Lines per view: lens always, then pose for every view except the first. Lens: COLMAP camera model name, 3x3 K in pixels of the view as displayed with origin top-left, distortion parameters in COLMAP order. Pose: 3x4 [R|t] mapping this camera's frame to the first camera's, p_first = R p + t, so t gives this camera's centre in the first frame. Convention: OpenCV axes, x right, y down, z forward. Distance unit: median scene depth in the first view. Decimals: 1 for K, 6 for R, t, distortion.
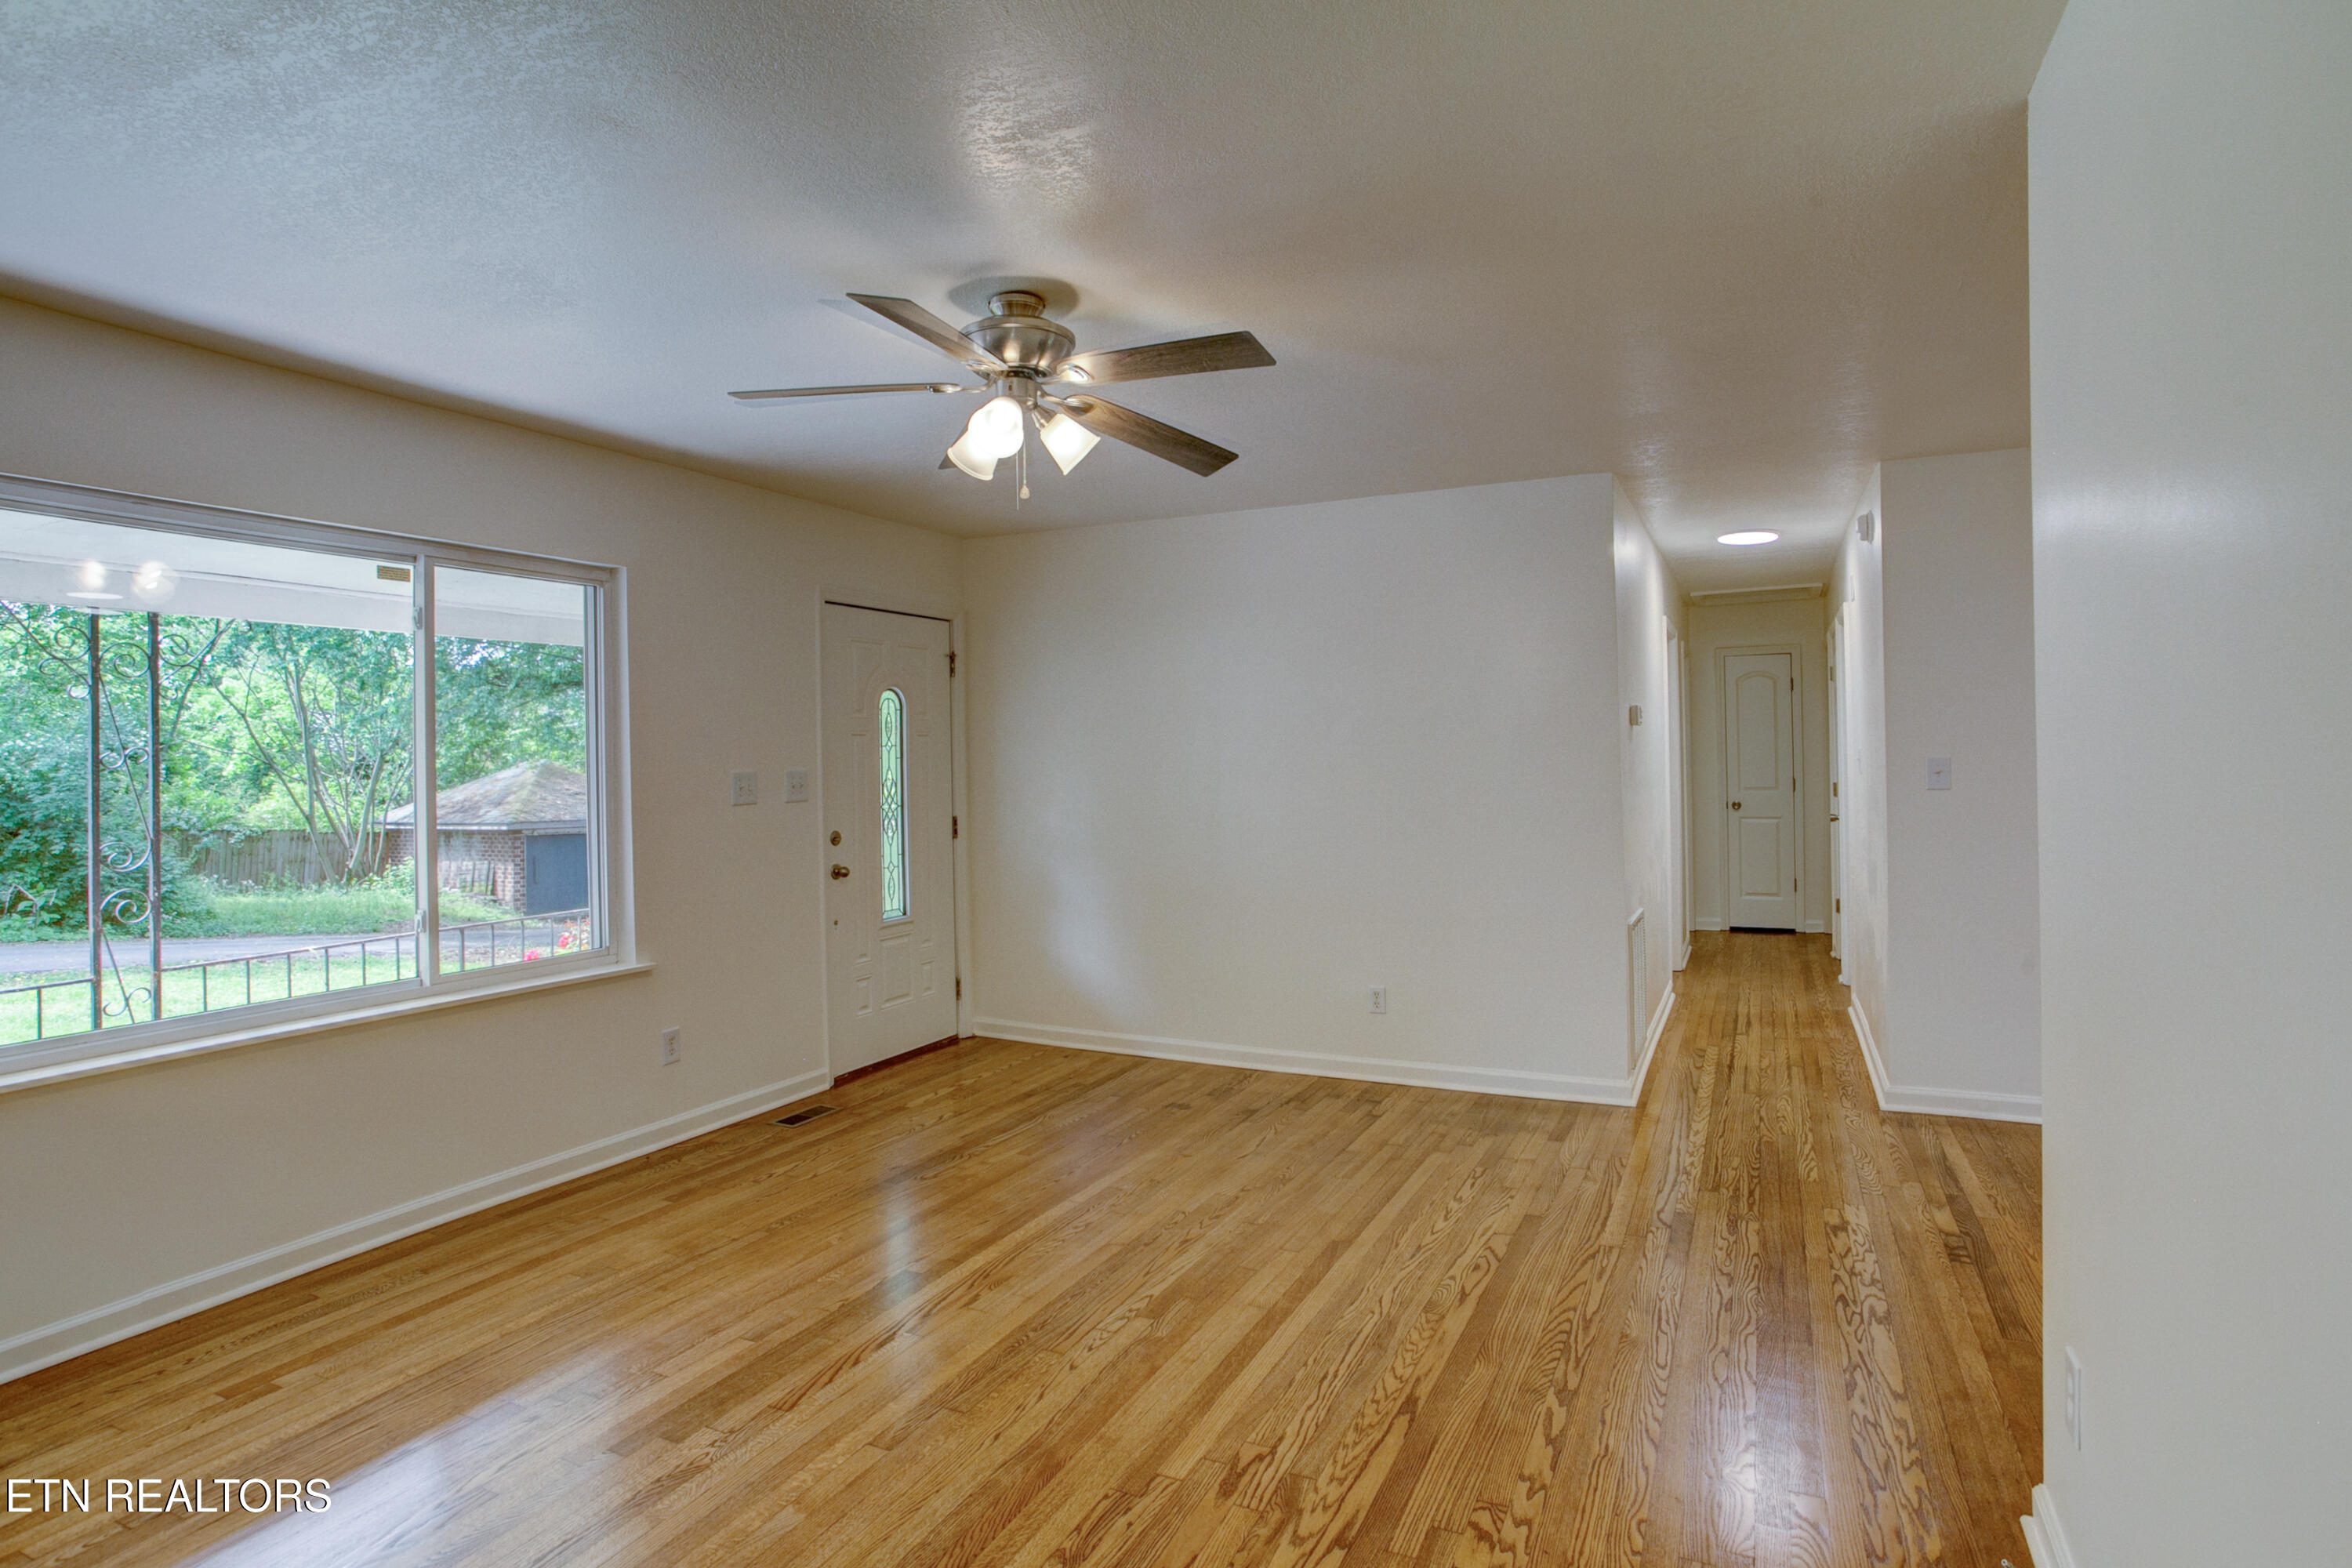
lens RADIAL K [[1245.2, 0, 1180.0], [0, 1245.2, 755.0], [0, 0, 1]] dist [-0.002425, 0.000216]
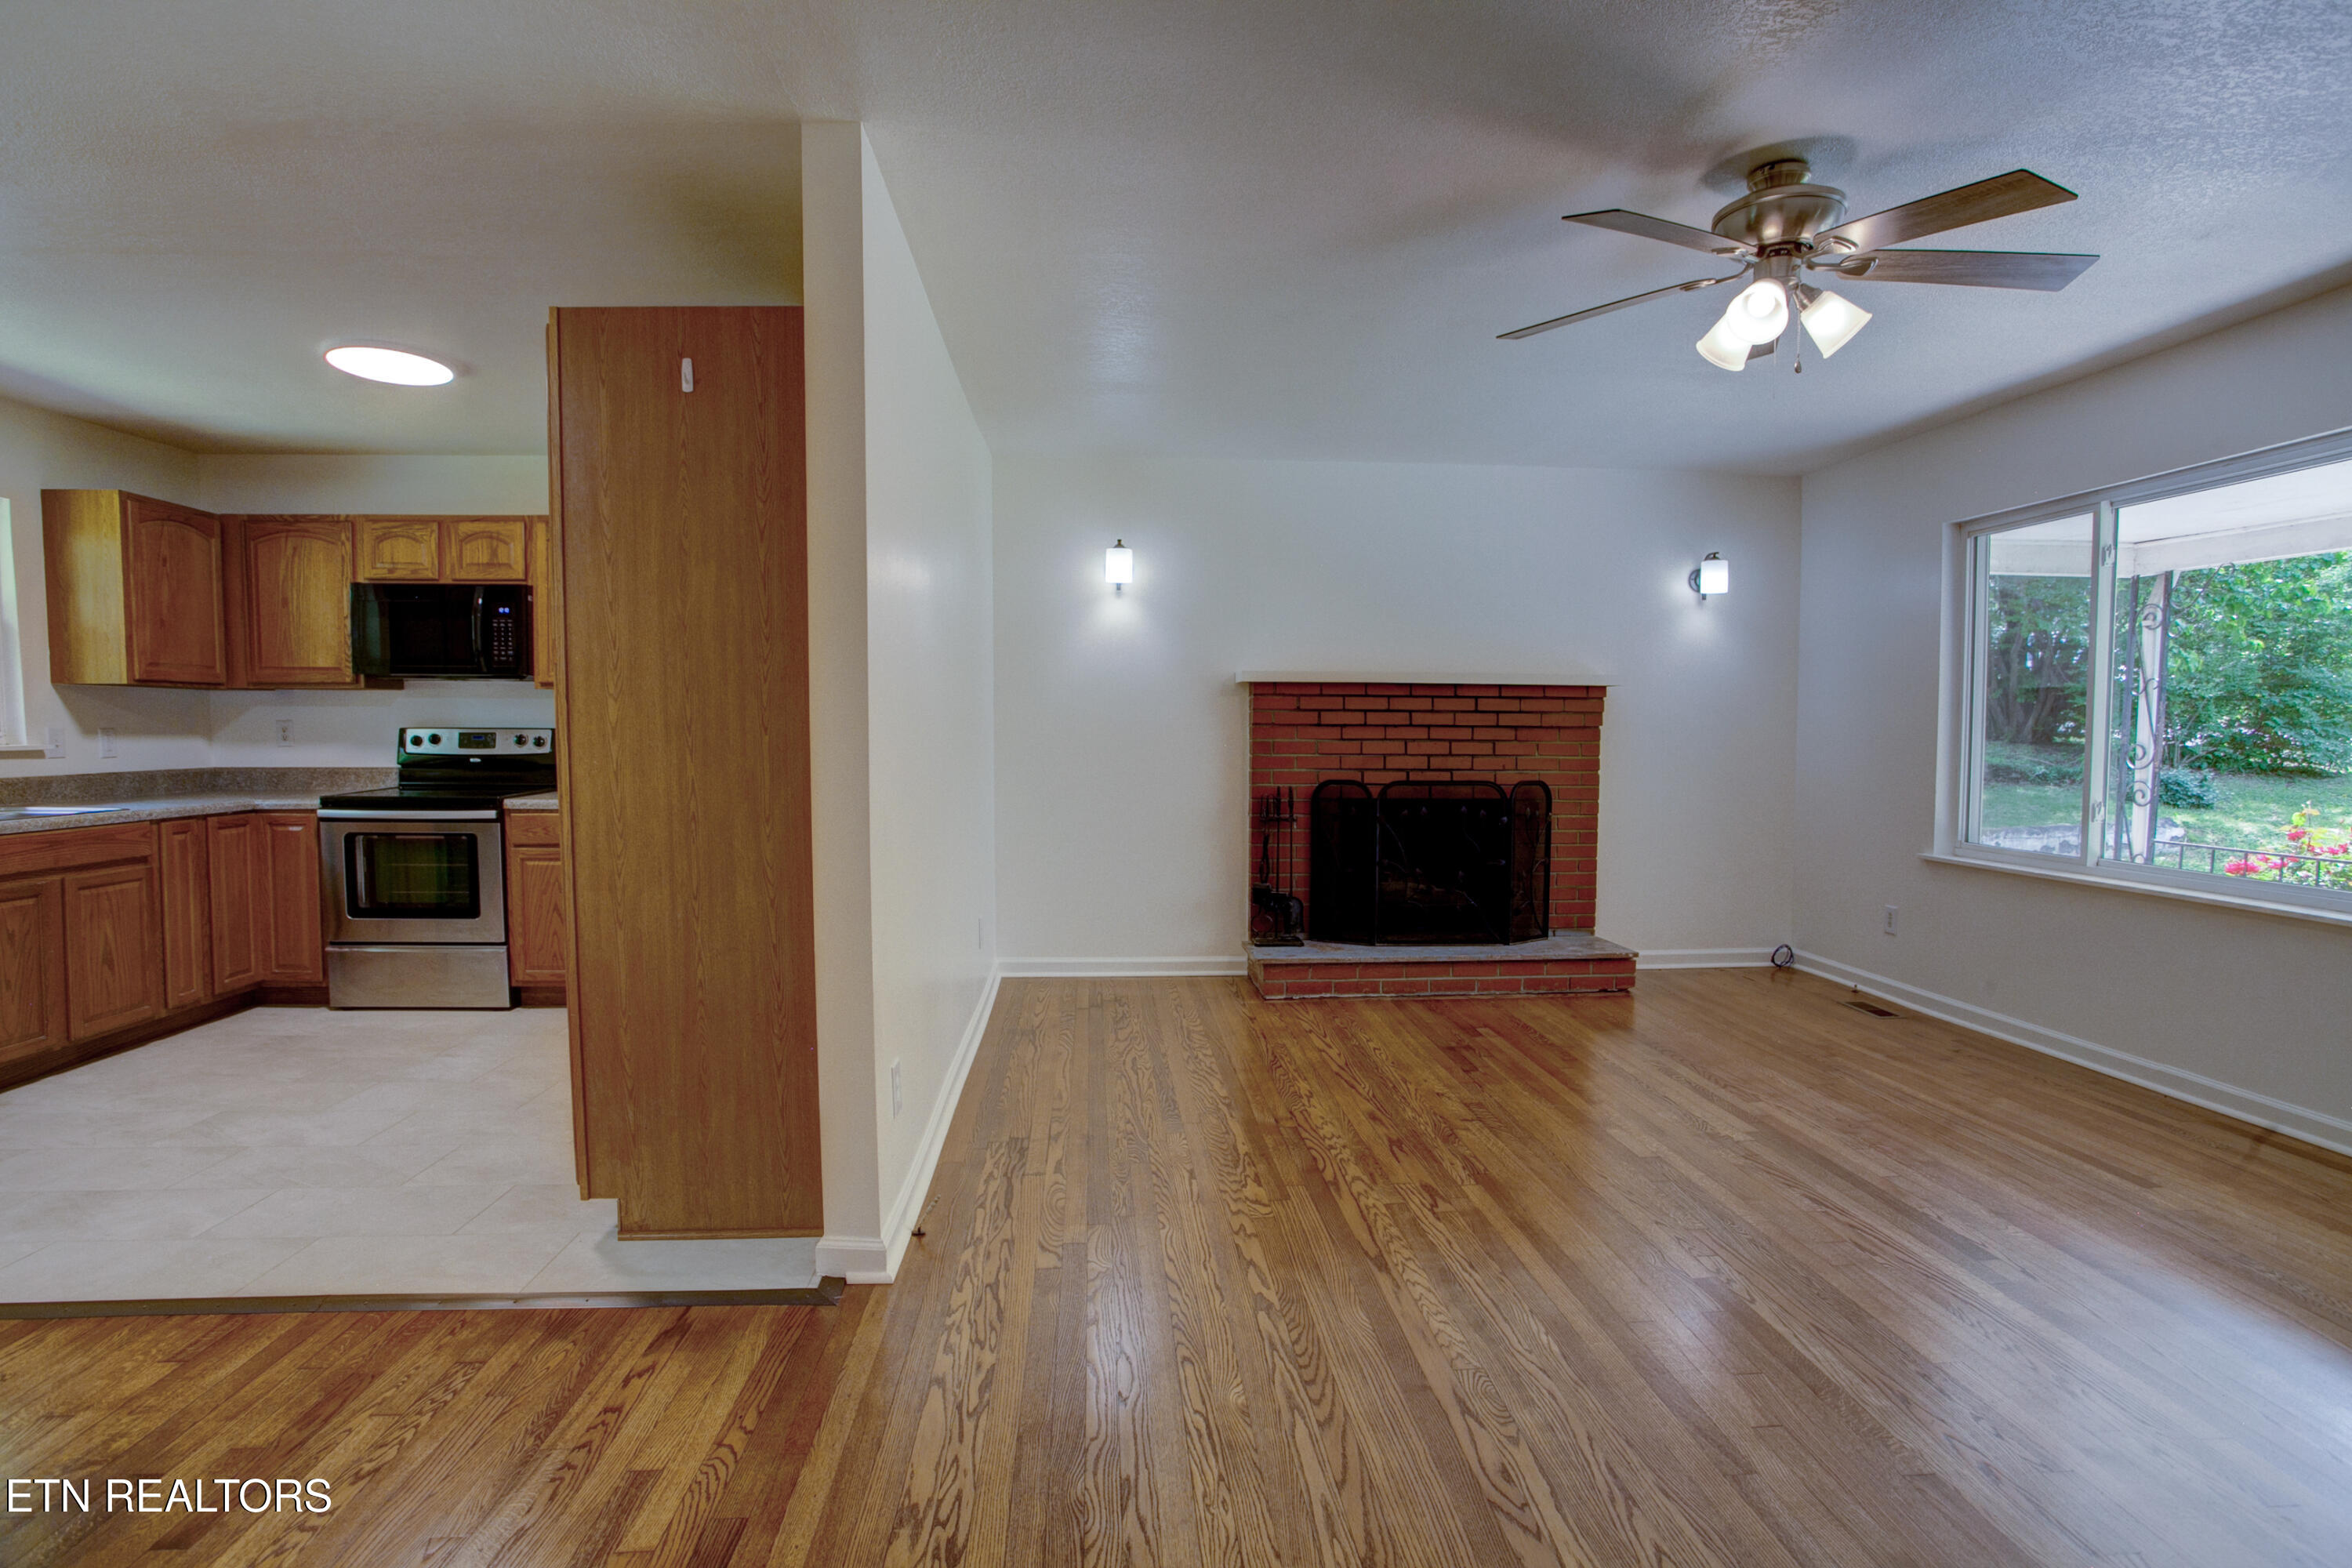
lens RADIAL K [[1170.3, 0, 1172.6], [0, 1170.3, 791.5], [0, 0, 1]] dist [-0.090463, 0.044125]
pose [[-0.873856, 0.038627, -0.484649, 0.786242], [0.011202, 0.998174, 0.059358, 0.053251], [0.486056, 0.046442, -0.872693, 1.715991]]
